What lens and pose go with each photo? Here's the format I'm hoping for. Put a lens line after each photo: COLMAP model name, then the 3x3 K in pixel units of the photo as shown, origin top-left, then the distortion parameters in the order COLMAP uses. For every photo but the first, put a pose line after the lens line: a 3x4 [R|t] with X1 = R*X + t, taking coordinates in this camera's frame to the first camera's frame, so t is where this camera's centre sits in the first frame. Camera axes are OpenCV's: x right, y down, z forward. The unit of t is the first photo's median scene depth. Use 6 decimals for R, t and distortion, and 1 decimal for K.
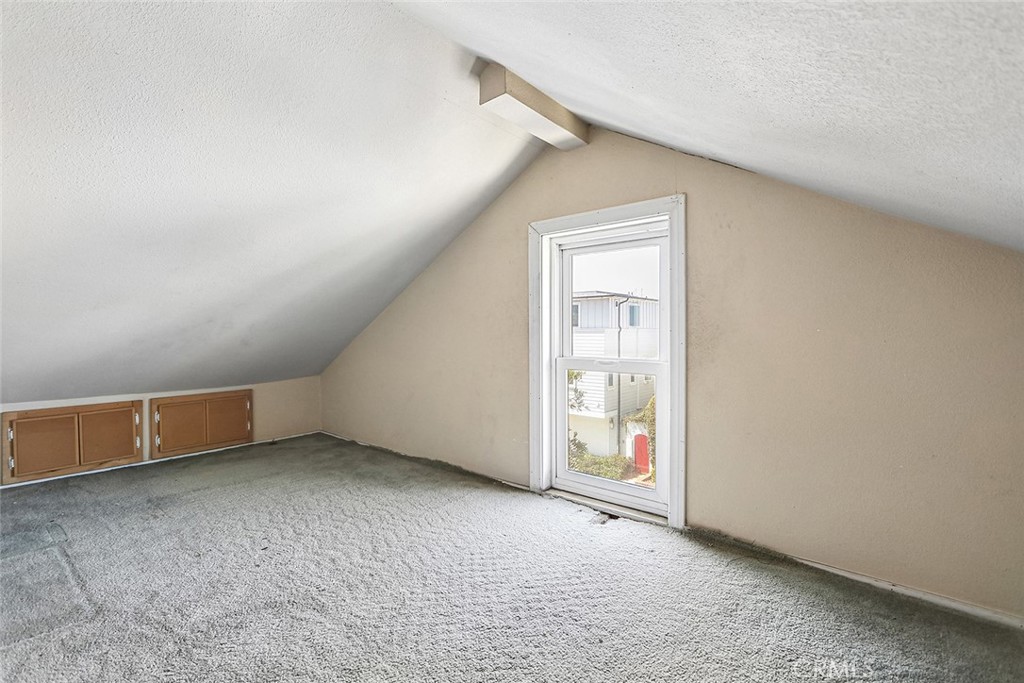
lens RADIAL K [[471.6, 0, 503.5], [0, 471.6, 339.2], [0, 0, 1]] dist [0.000997, -0.002802]
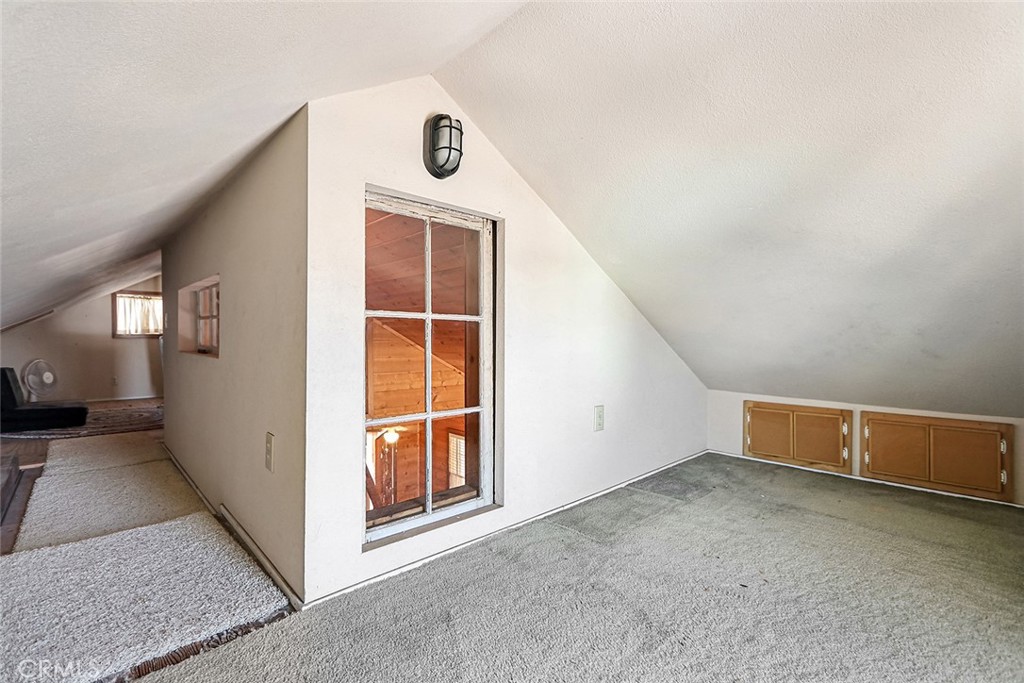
lens RADIAL K [[471.6, 0, 502.9], [0, 471.6, 339.2], [0, 0, 1]] dist [0.000997, -0.002802]
pose [[-0.125557, 0.004984, -0.992074, 0.293612], [-0.019760, 0.999776, 0.007523, -0.009014], [0.991890, 0.020548, -0.125430, 0.459190]]
